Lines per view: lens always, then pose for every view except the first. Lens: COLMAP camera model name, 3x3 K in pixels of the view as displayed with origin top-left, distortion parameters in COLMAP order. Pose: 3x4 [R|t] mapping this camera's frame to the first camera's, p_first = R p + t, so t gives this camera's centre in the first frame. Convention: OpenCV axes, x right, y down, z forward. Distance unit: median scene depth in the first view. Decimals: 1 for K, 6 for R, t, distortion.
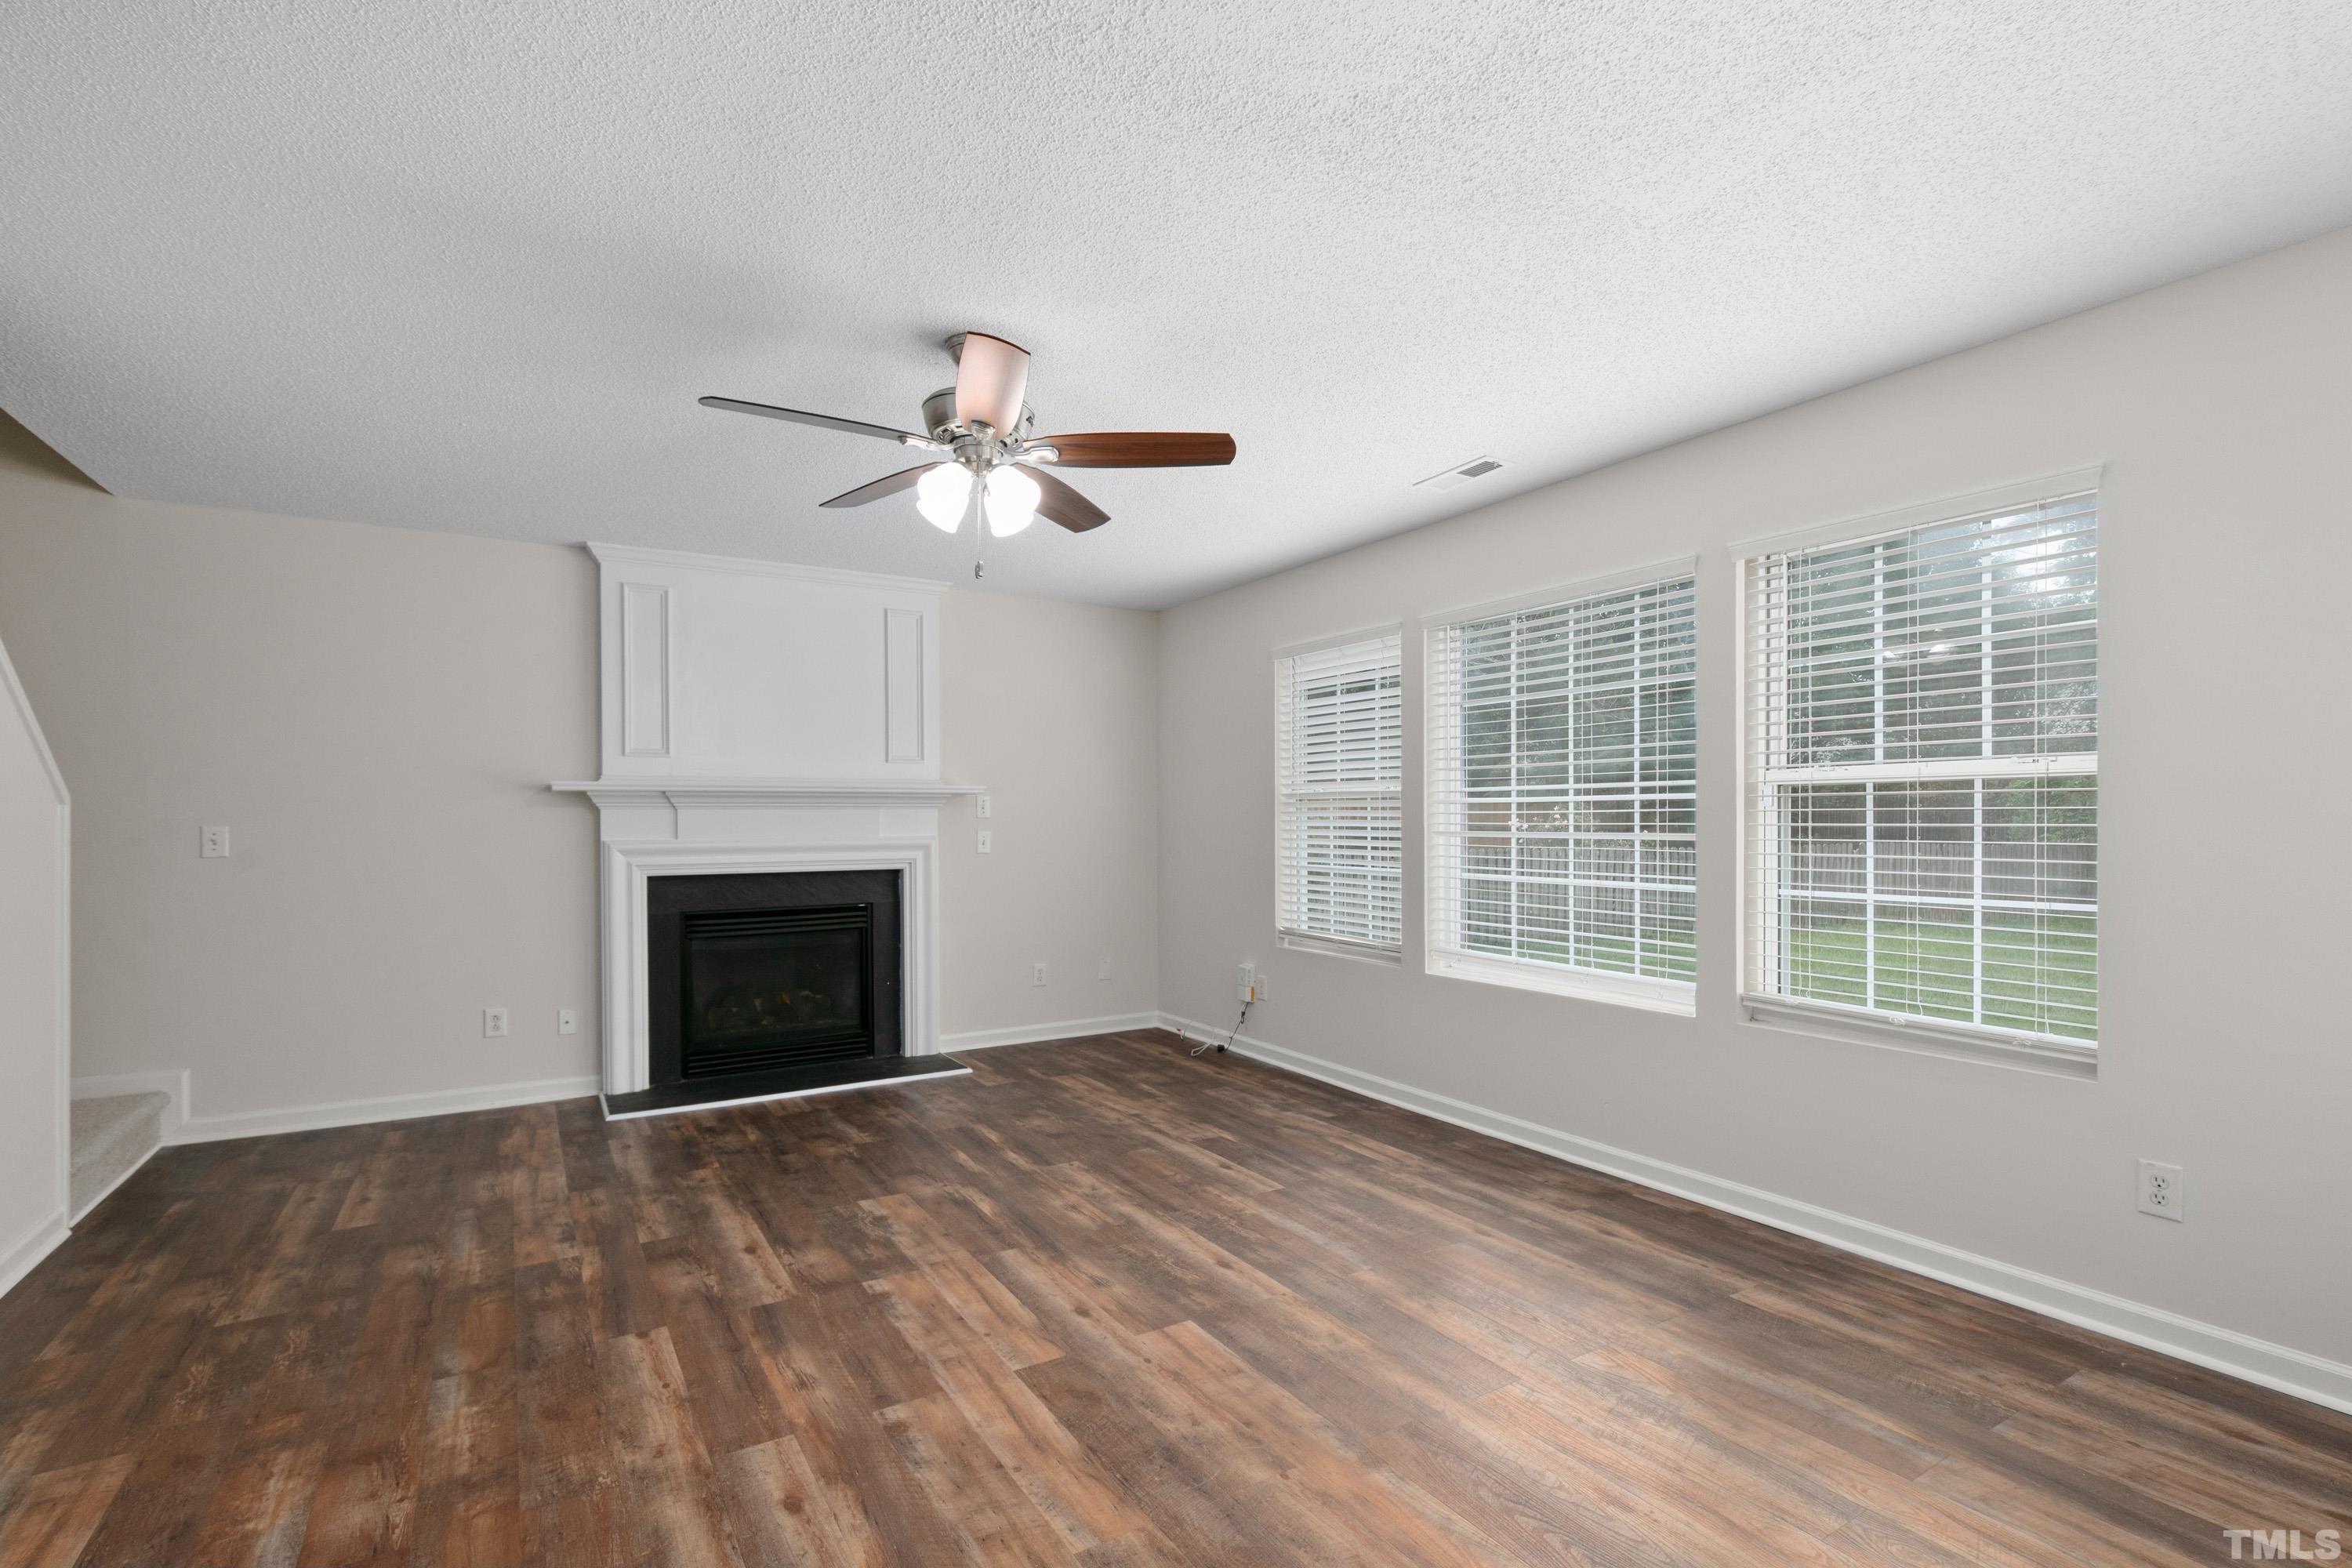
lens RADIAL K [[1031.0, 0, 1182.9], [0, 1031.0, 840.5], [0, 0, 1]] dist [-0.001673, -0.000689]
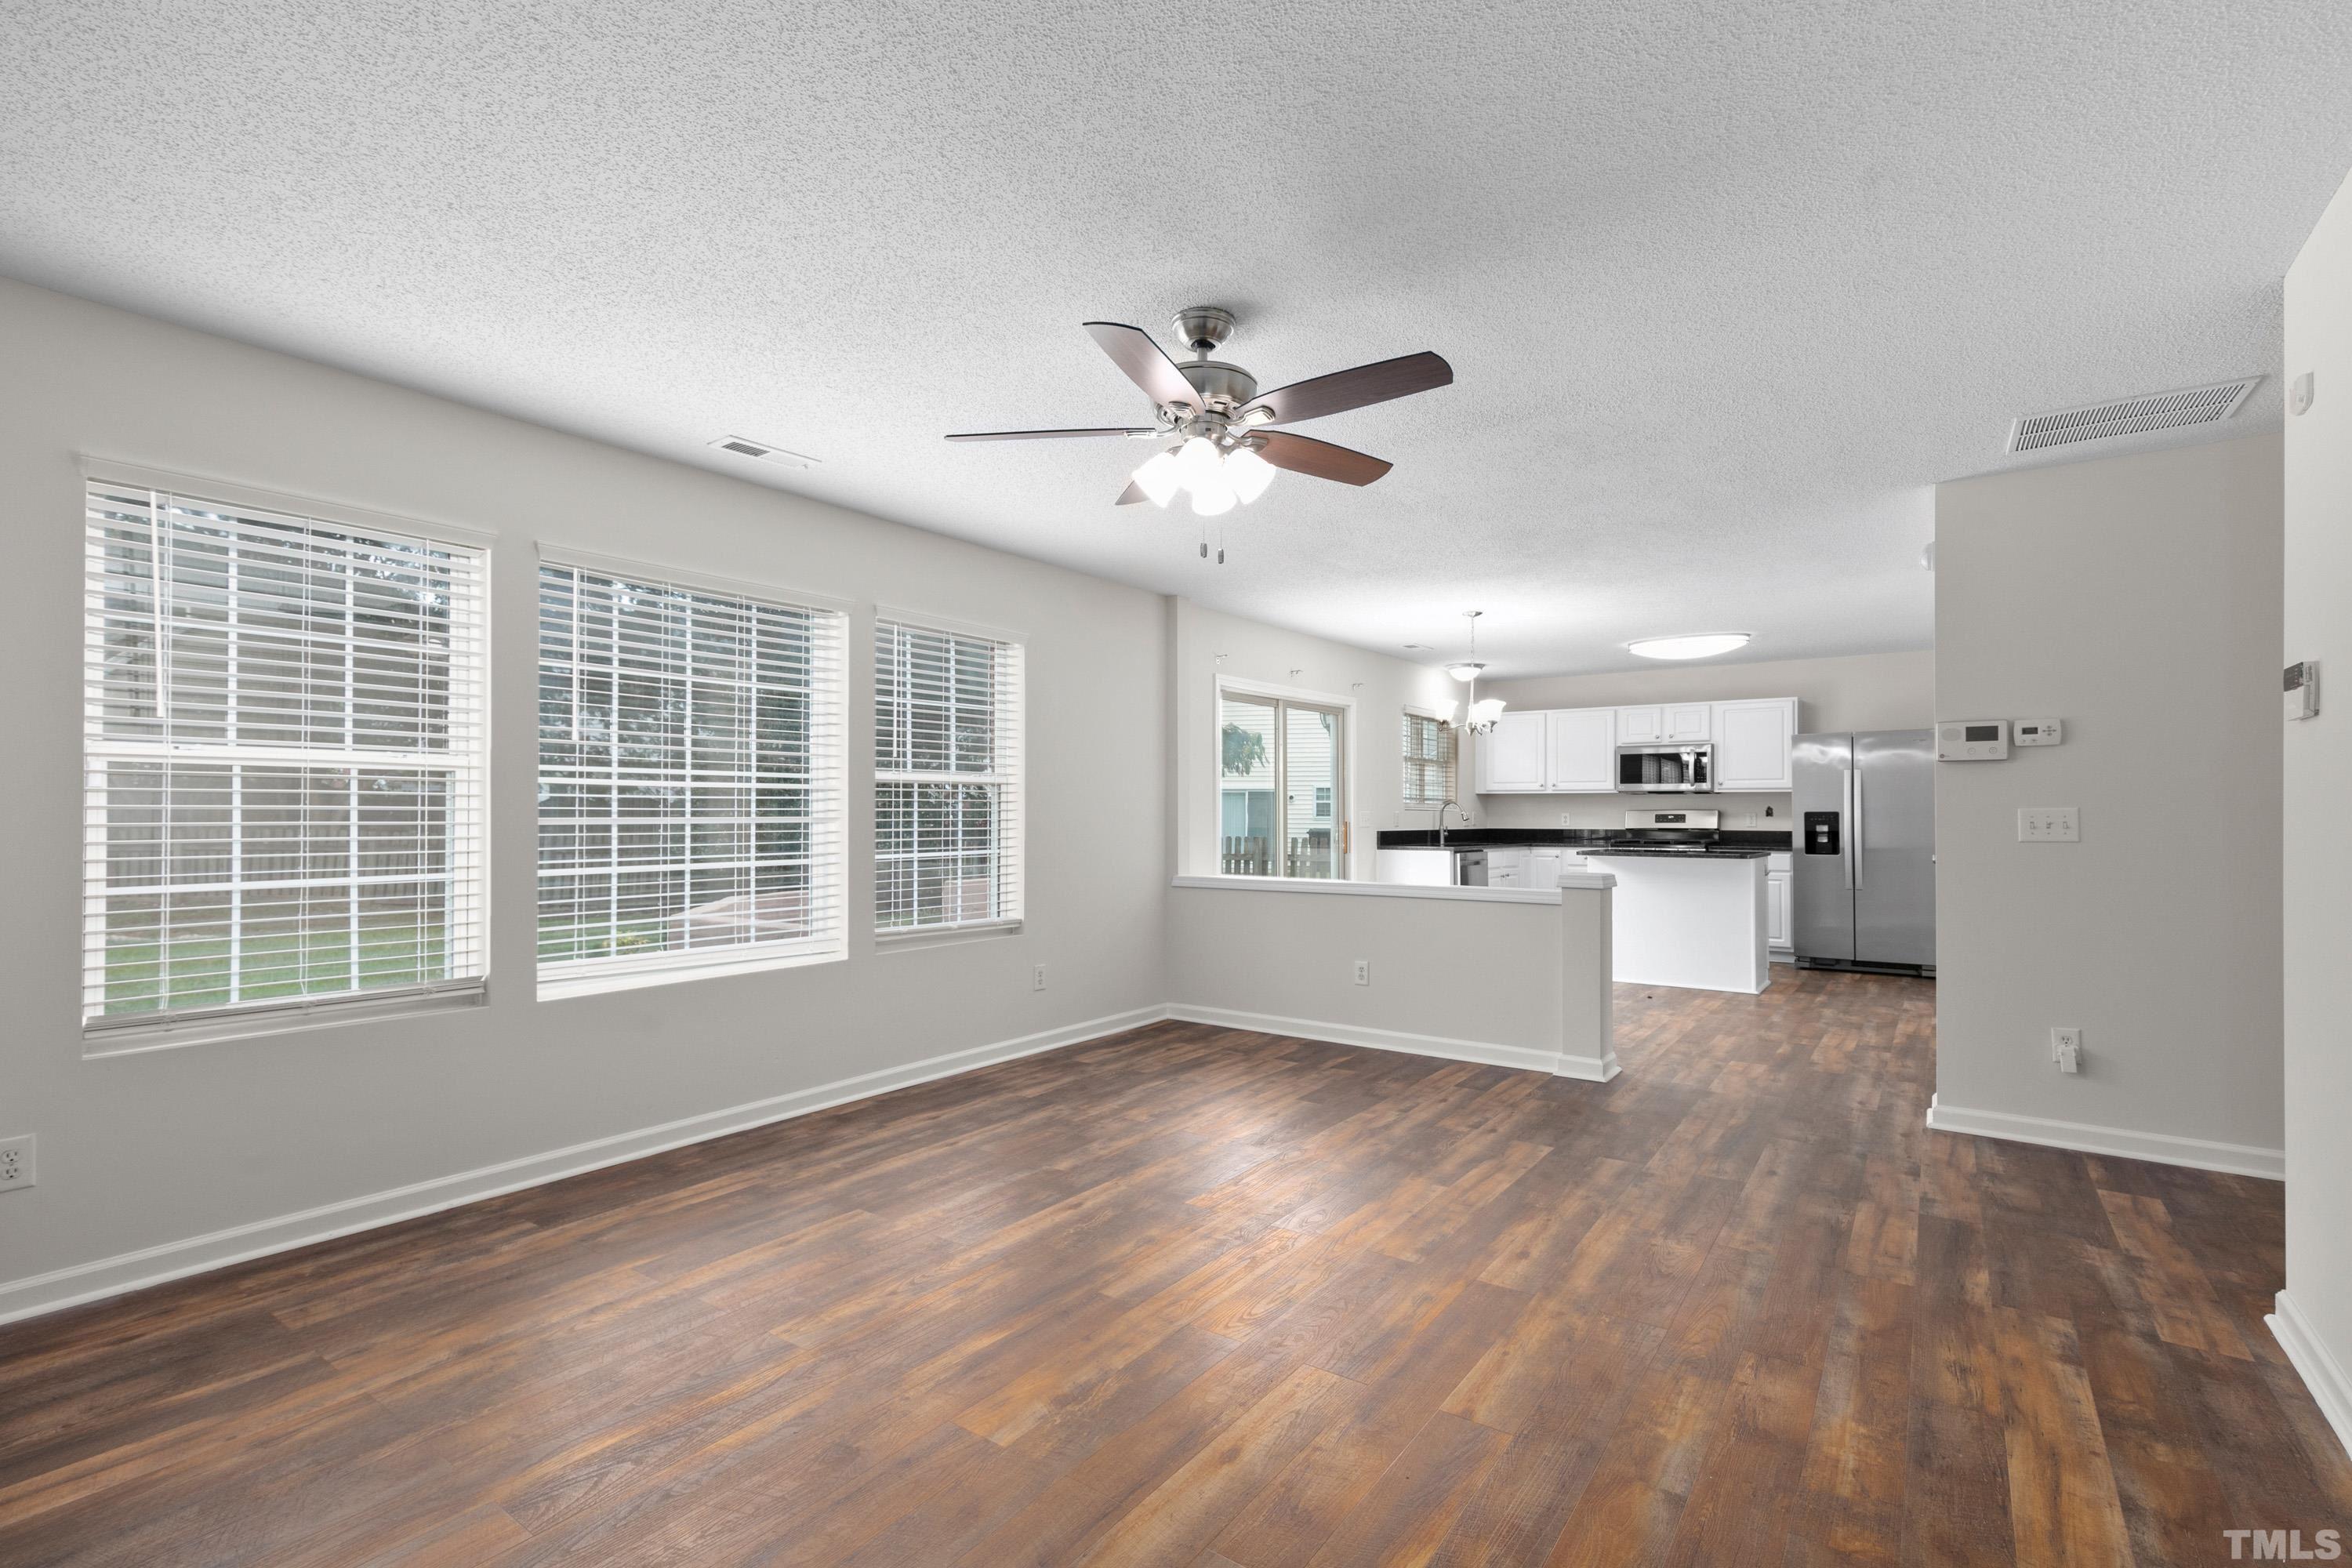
lens RADIAL K [[1056.5, 0, 1180.7], [0, 1056.5, 811.5], [0, 0, 1]] dist [0.003536, -0.000368]
pose [[-0.352257, -0.001246, 0.935902, -0.914045], [0.018543, 0.999794, 0.008310, -0.016993], [-0.935720, 0.020281, -0.352161, 1.106568]]
